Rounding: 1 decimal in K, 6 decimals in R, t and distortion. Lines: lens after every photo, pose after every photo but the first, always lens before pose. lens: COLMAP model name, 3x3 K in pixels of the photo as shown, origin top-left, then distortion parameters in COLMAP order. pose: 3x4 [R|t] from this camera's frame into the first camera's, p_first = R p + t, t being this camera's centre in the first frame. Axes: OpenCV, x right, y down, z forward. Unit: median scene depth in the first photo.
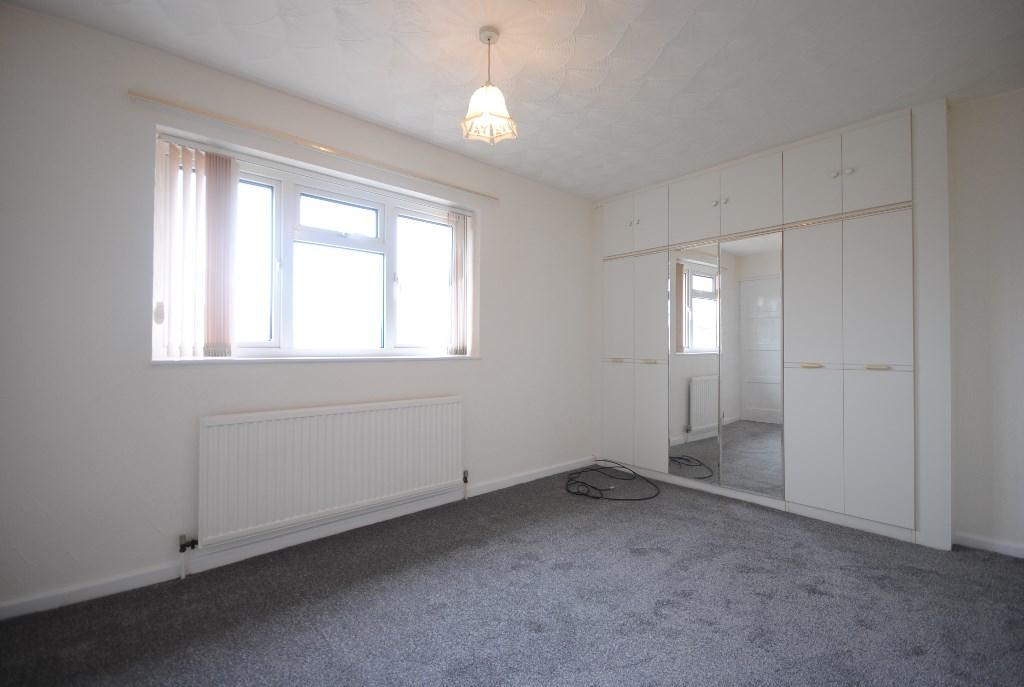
lens RADIAL K [[455.8, 0, 517.1], [0, 455.8, 349.3], [0, 0, 1]] dist [0.000184, -0.000078]
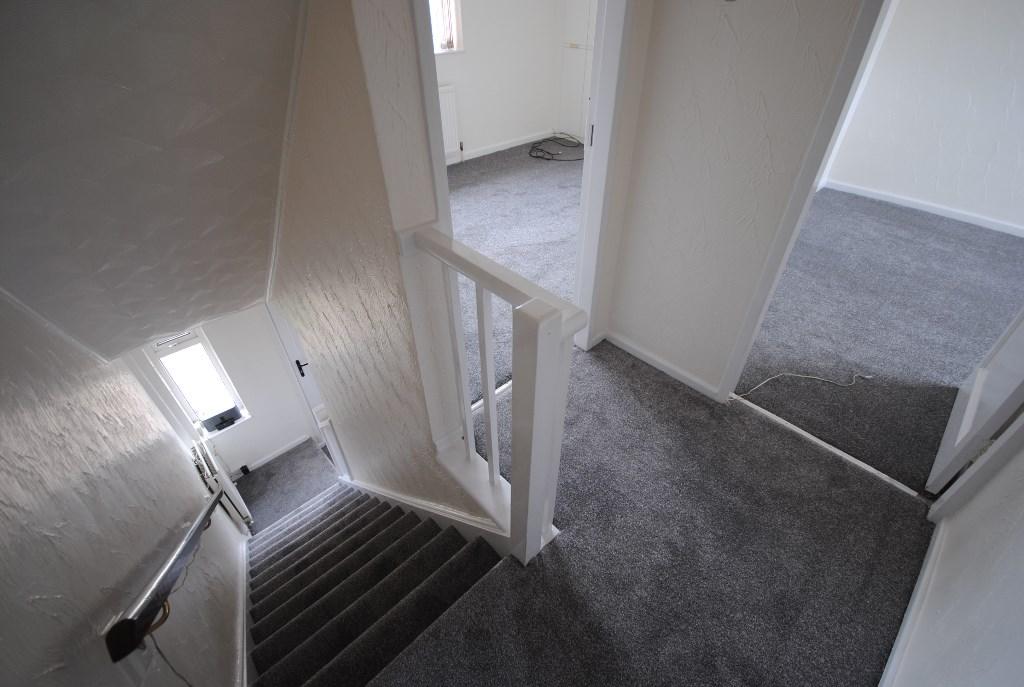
lens RADIAL K [[455.8, 0, 519.6], [0, 455.8, 344.9], [0, 0, 1]] dist [0.000184, -0.000078]
pose [[0.999362, -0.026916, 0.023484, 0.025454], [0.006442, 0.782447, 0.622684, -0.141819], [-0.035135, -0.622136, 0.782121, -0.587097]]
